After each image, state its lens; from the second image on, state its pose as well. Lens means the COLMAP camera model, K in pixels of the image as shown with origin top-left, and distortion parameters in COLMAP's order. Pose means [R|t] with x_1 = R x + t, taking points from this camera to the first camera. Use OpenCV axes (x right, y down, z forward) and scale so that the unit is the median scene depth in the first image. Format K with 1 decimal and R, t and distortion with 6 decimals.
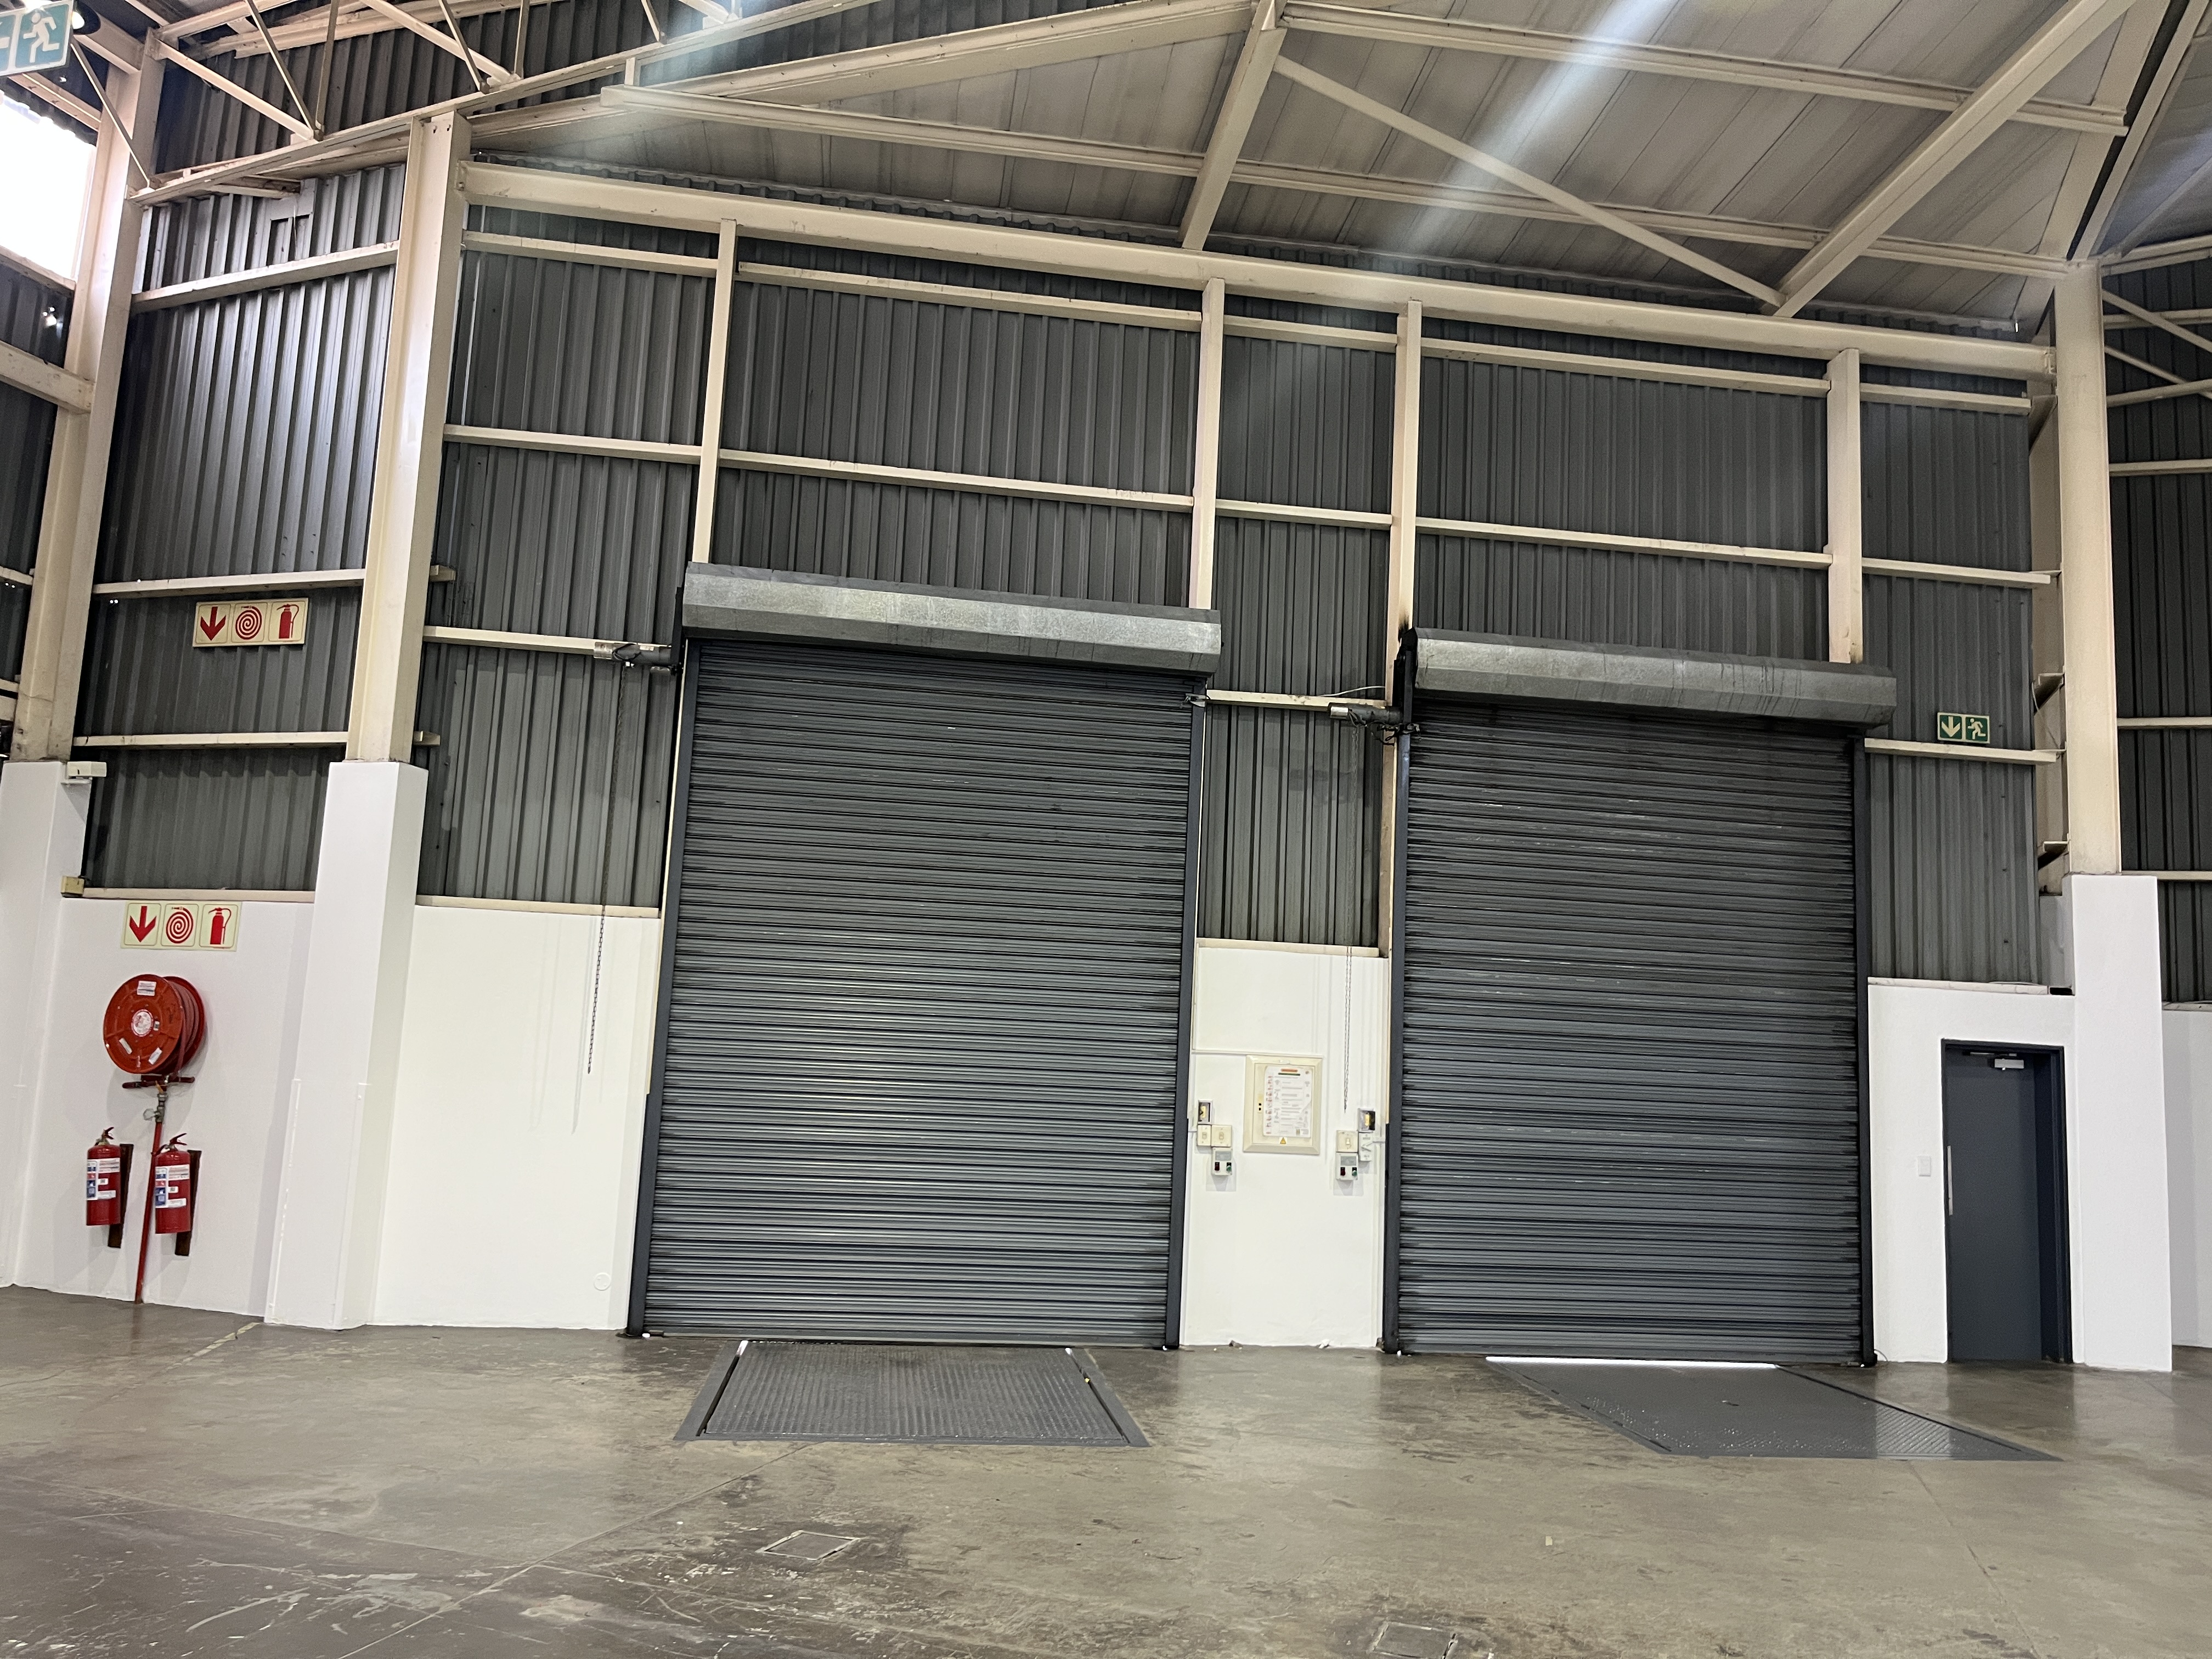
lens RADIAL K [[1684.4, 0, 1109.2], [0, 1684.4, 823.7], [0, 0, 1]] dist [0.020127, -0.005732]
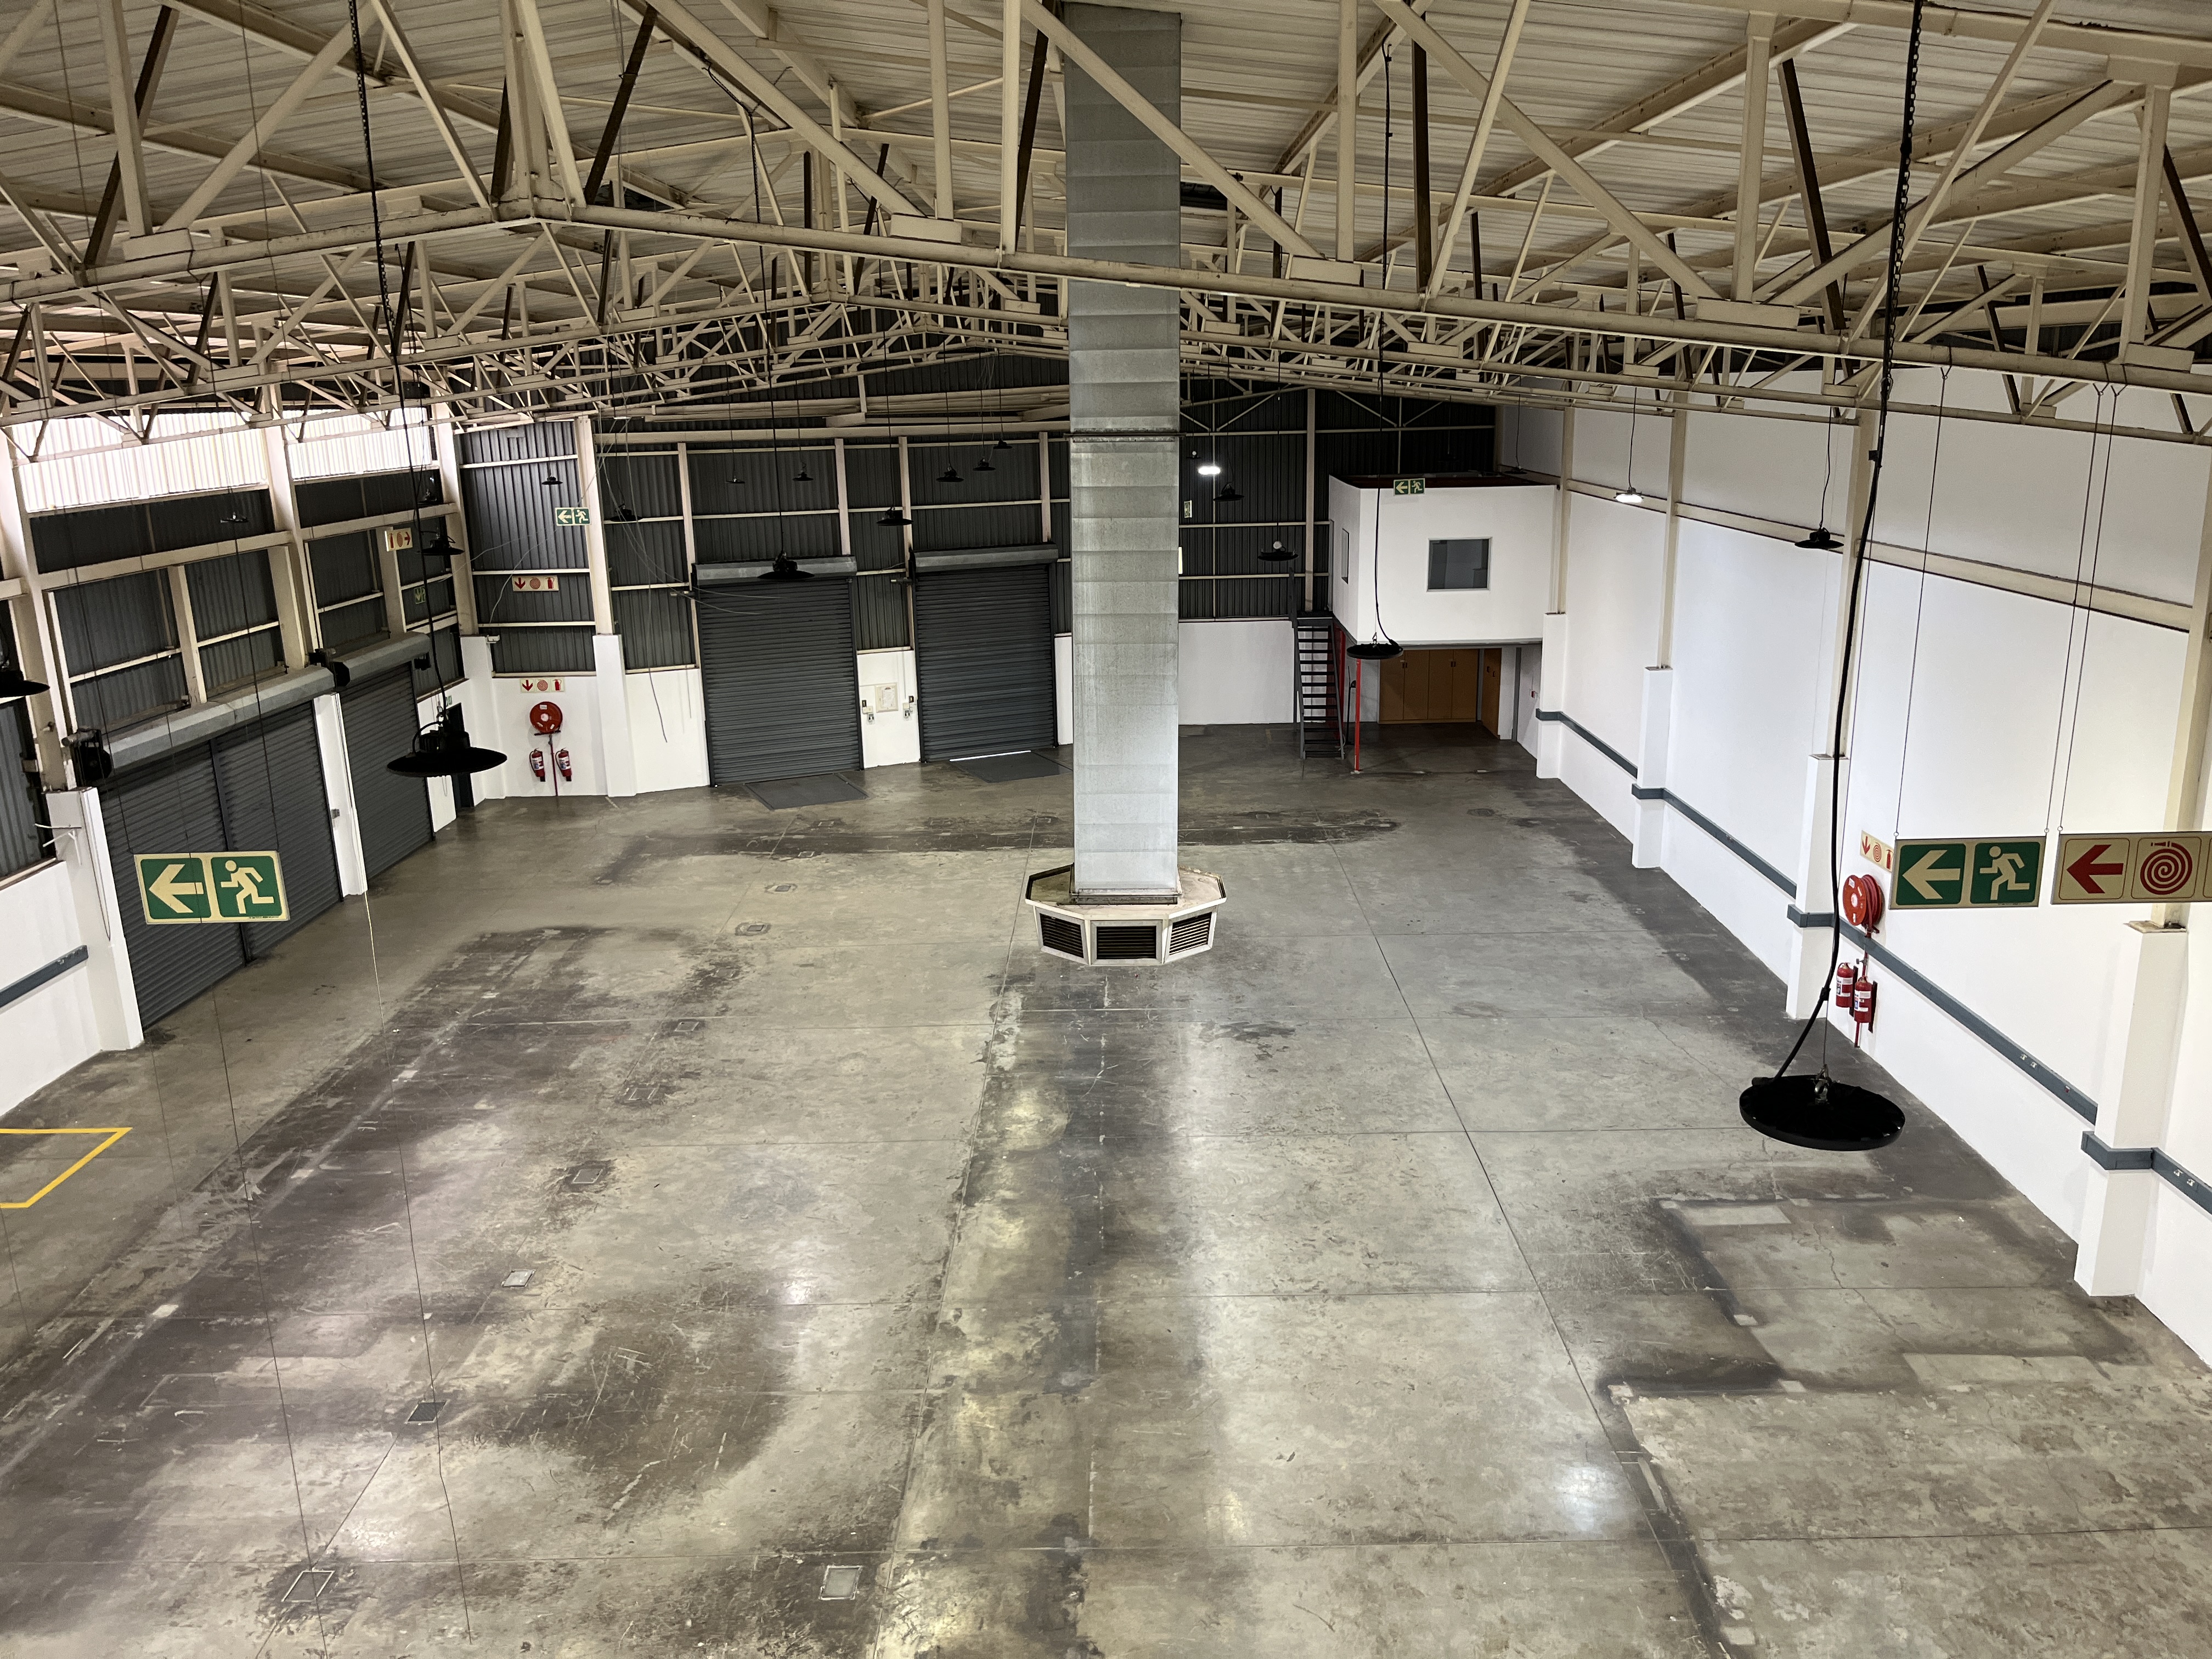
lens RADIAL K [[1684.4, 0, 1109.2], [0, 1684.4, 823.7], [0, 0, 1]] dist [0.020127, -0.005732]
pose [[0.956228, -0.139636, 0.257157, -0.381503], [0.034485, 0.926451, 0.374832, -0.865806], [-0.290583, -0.349556, 0.890714, -2.273004]]
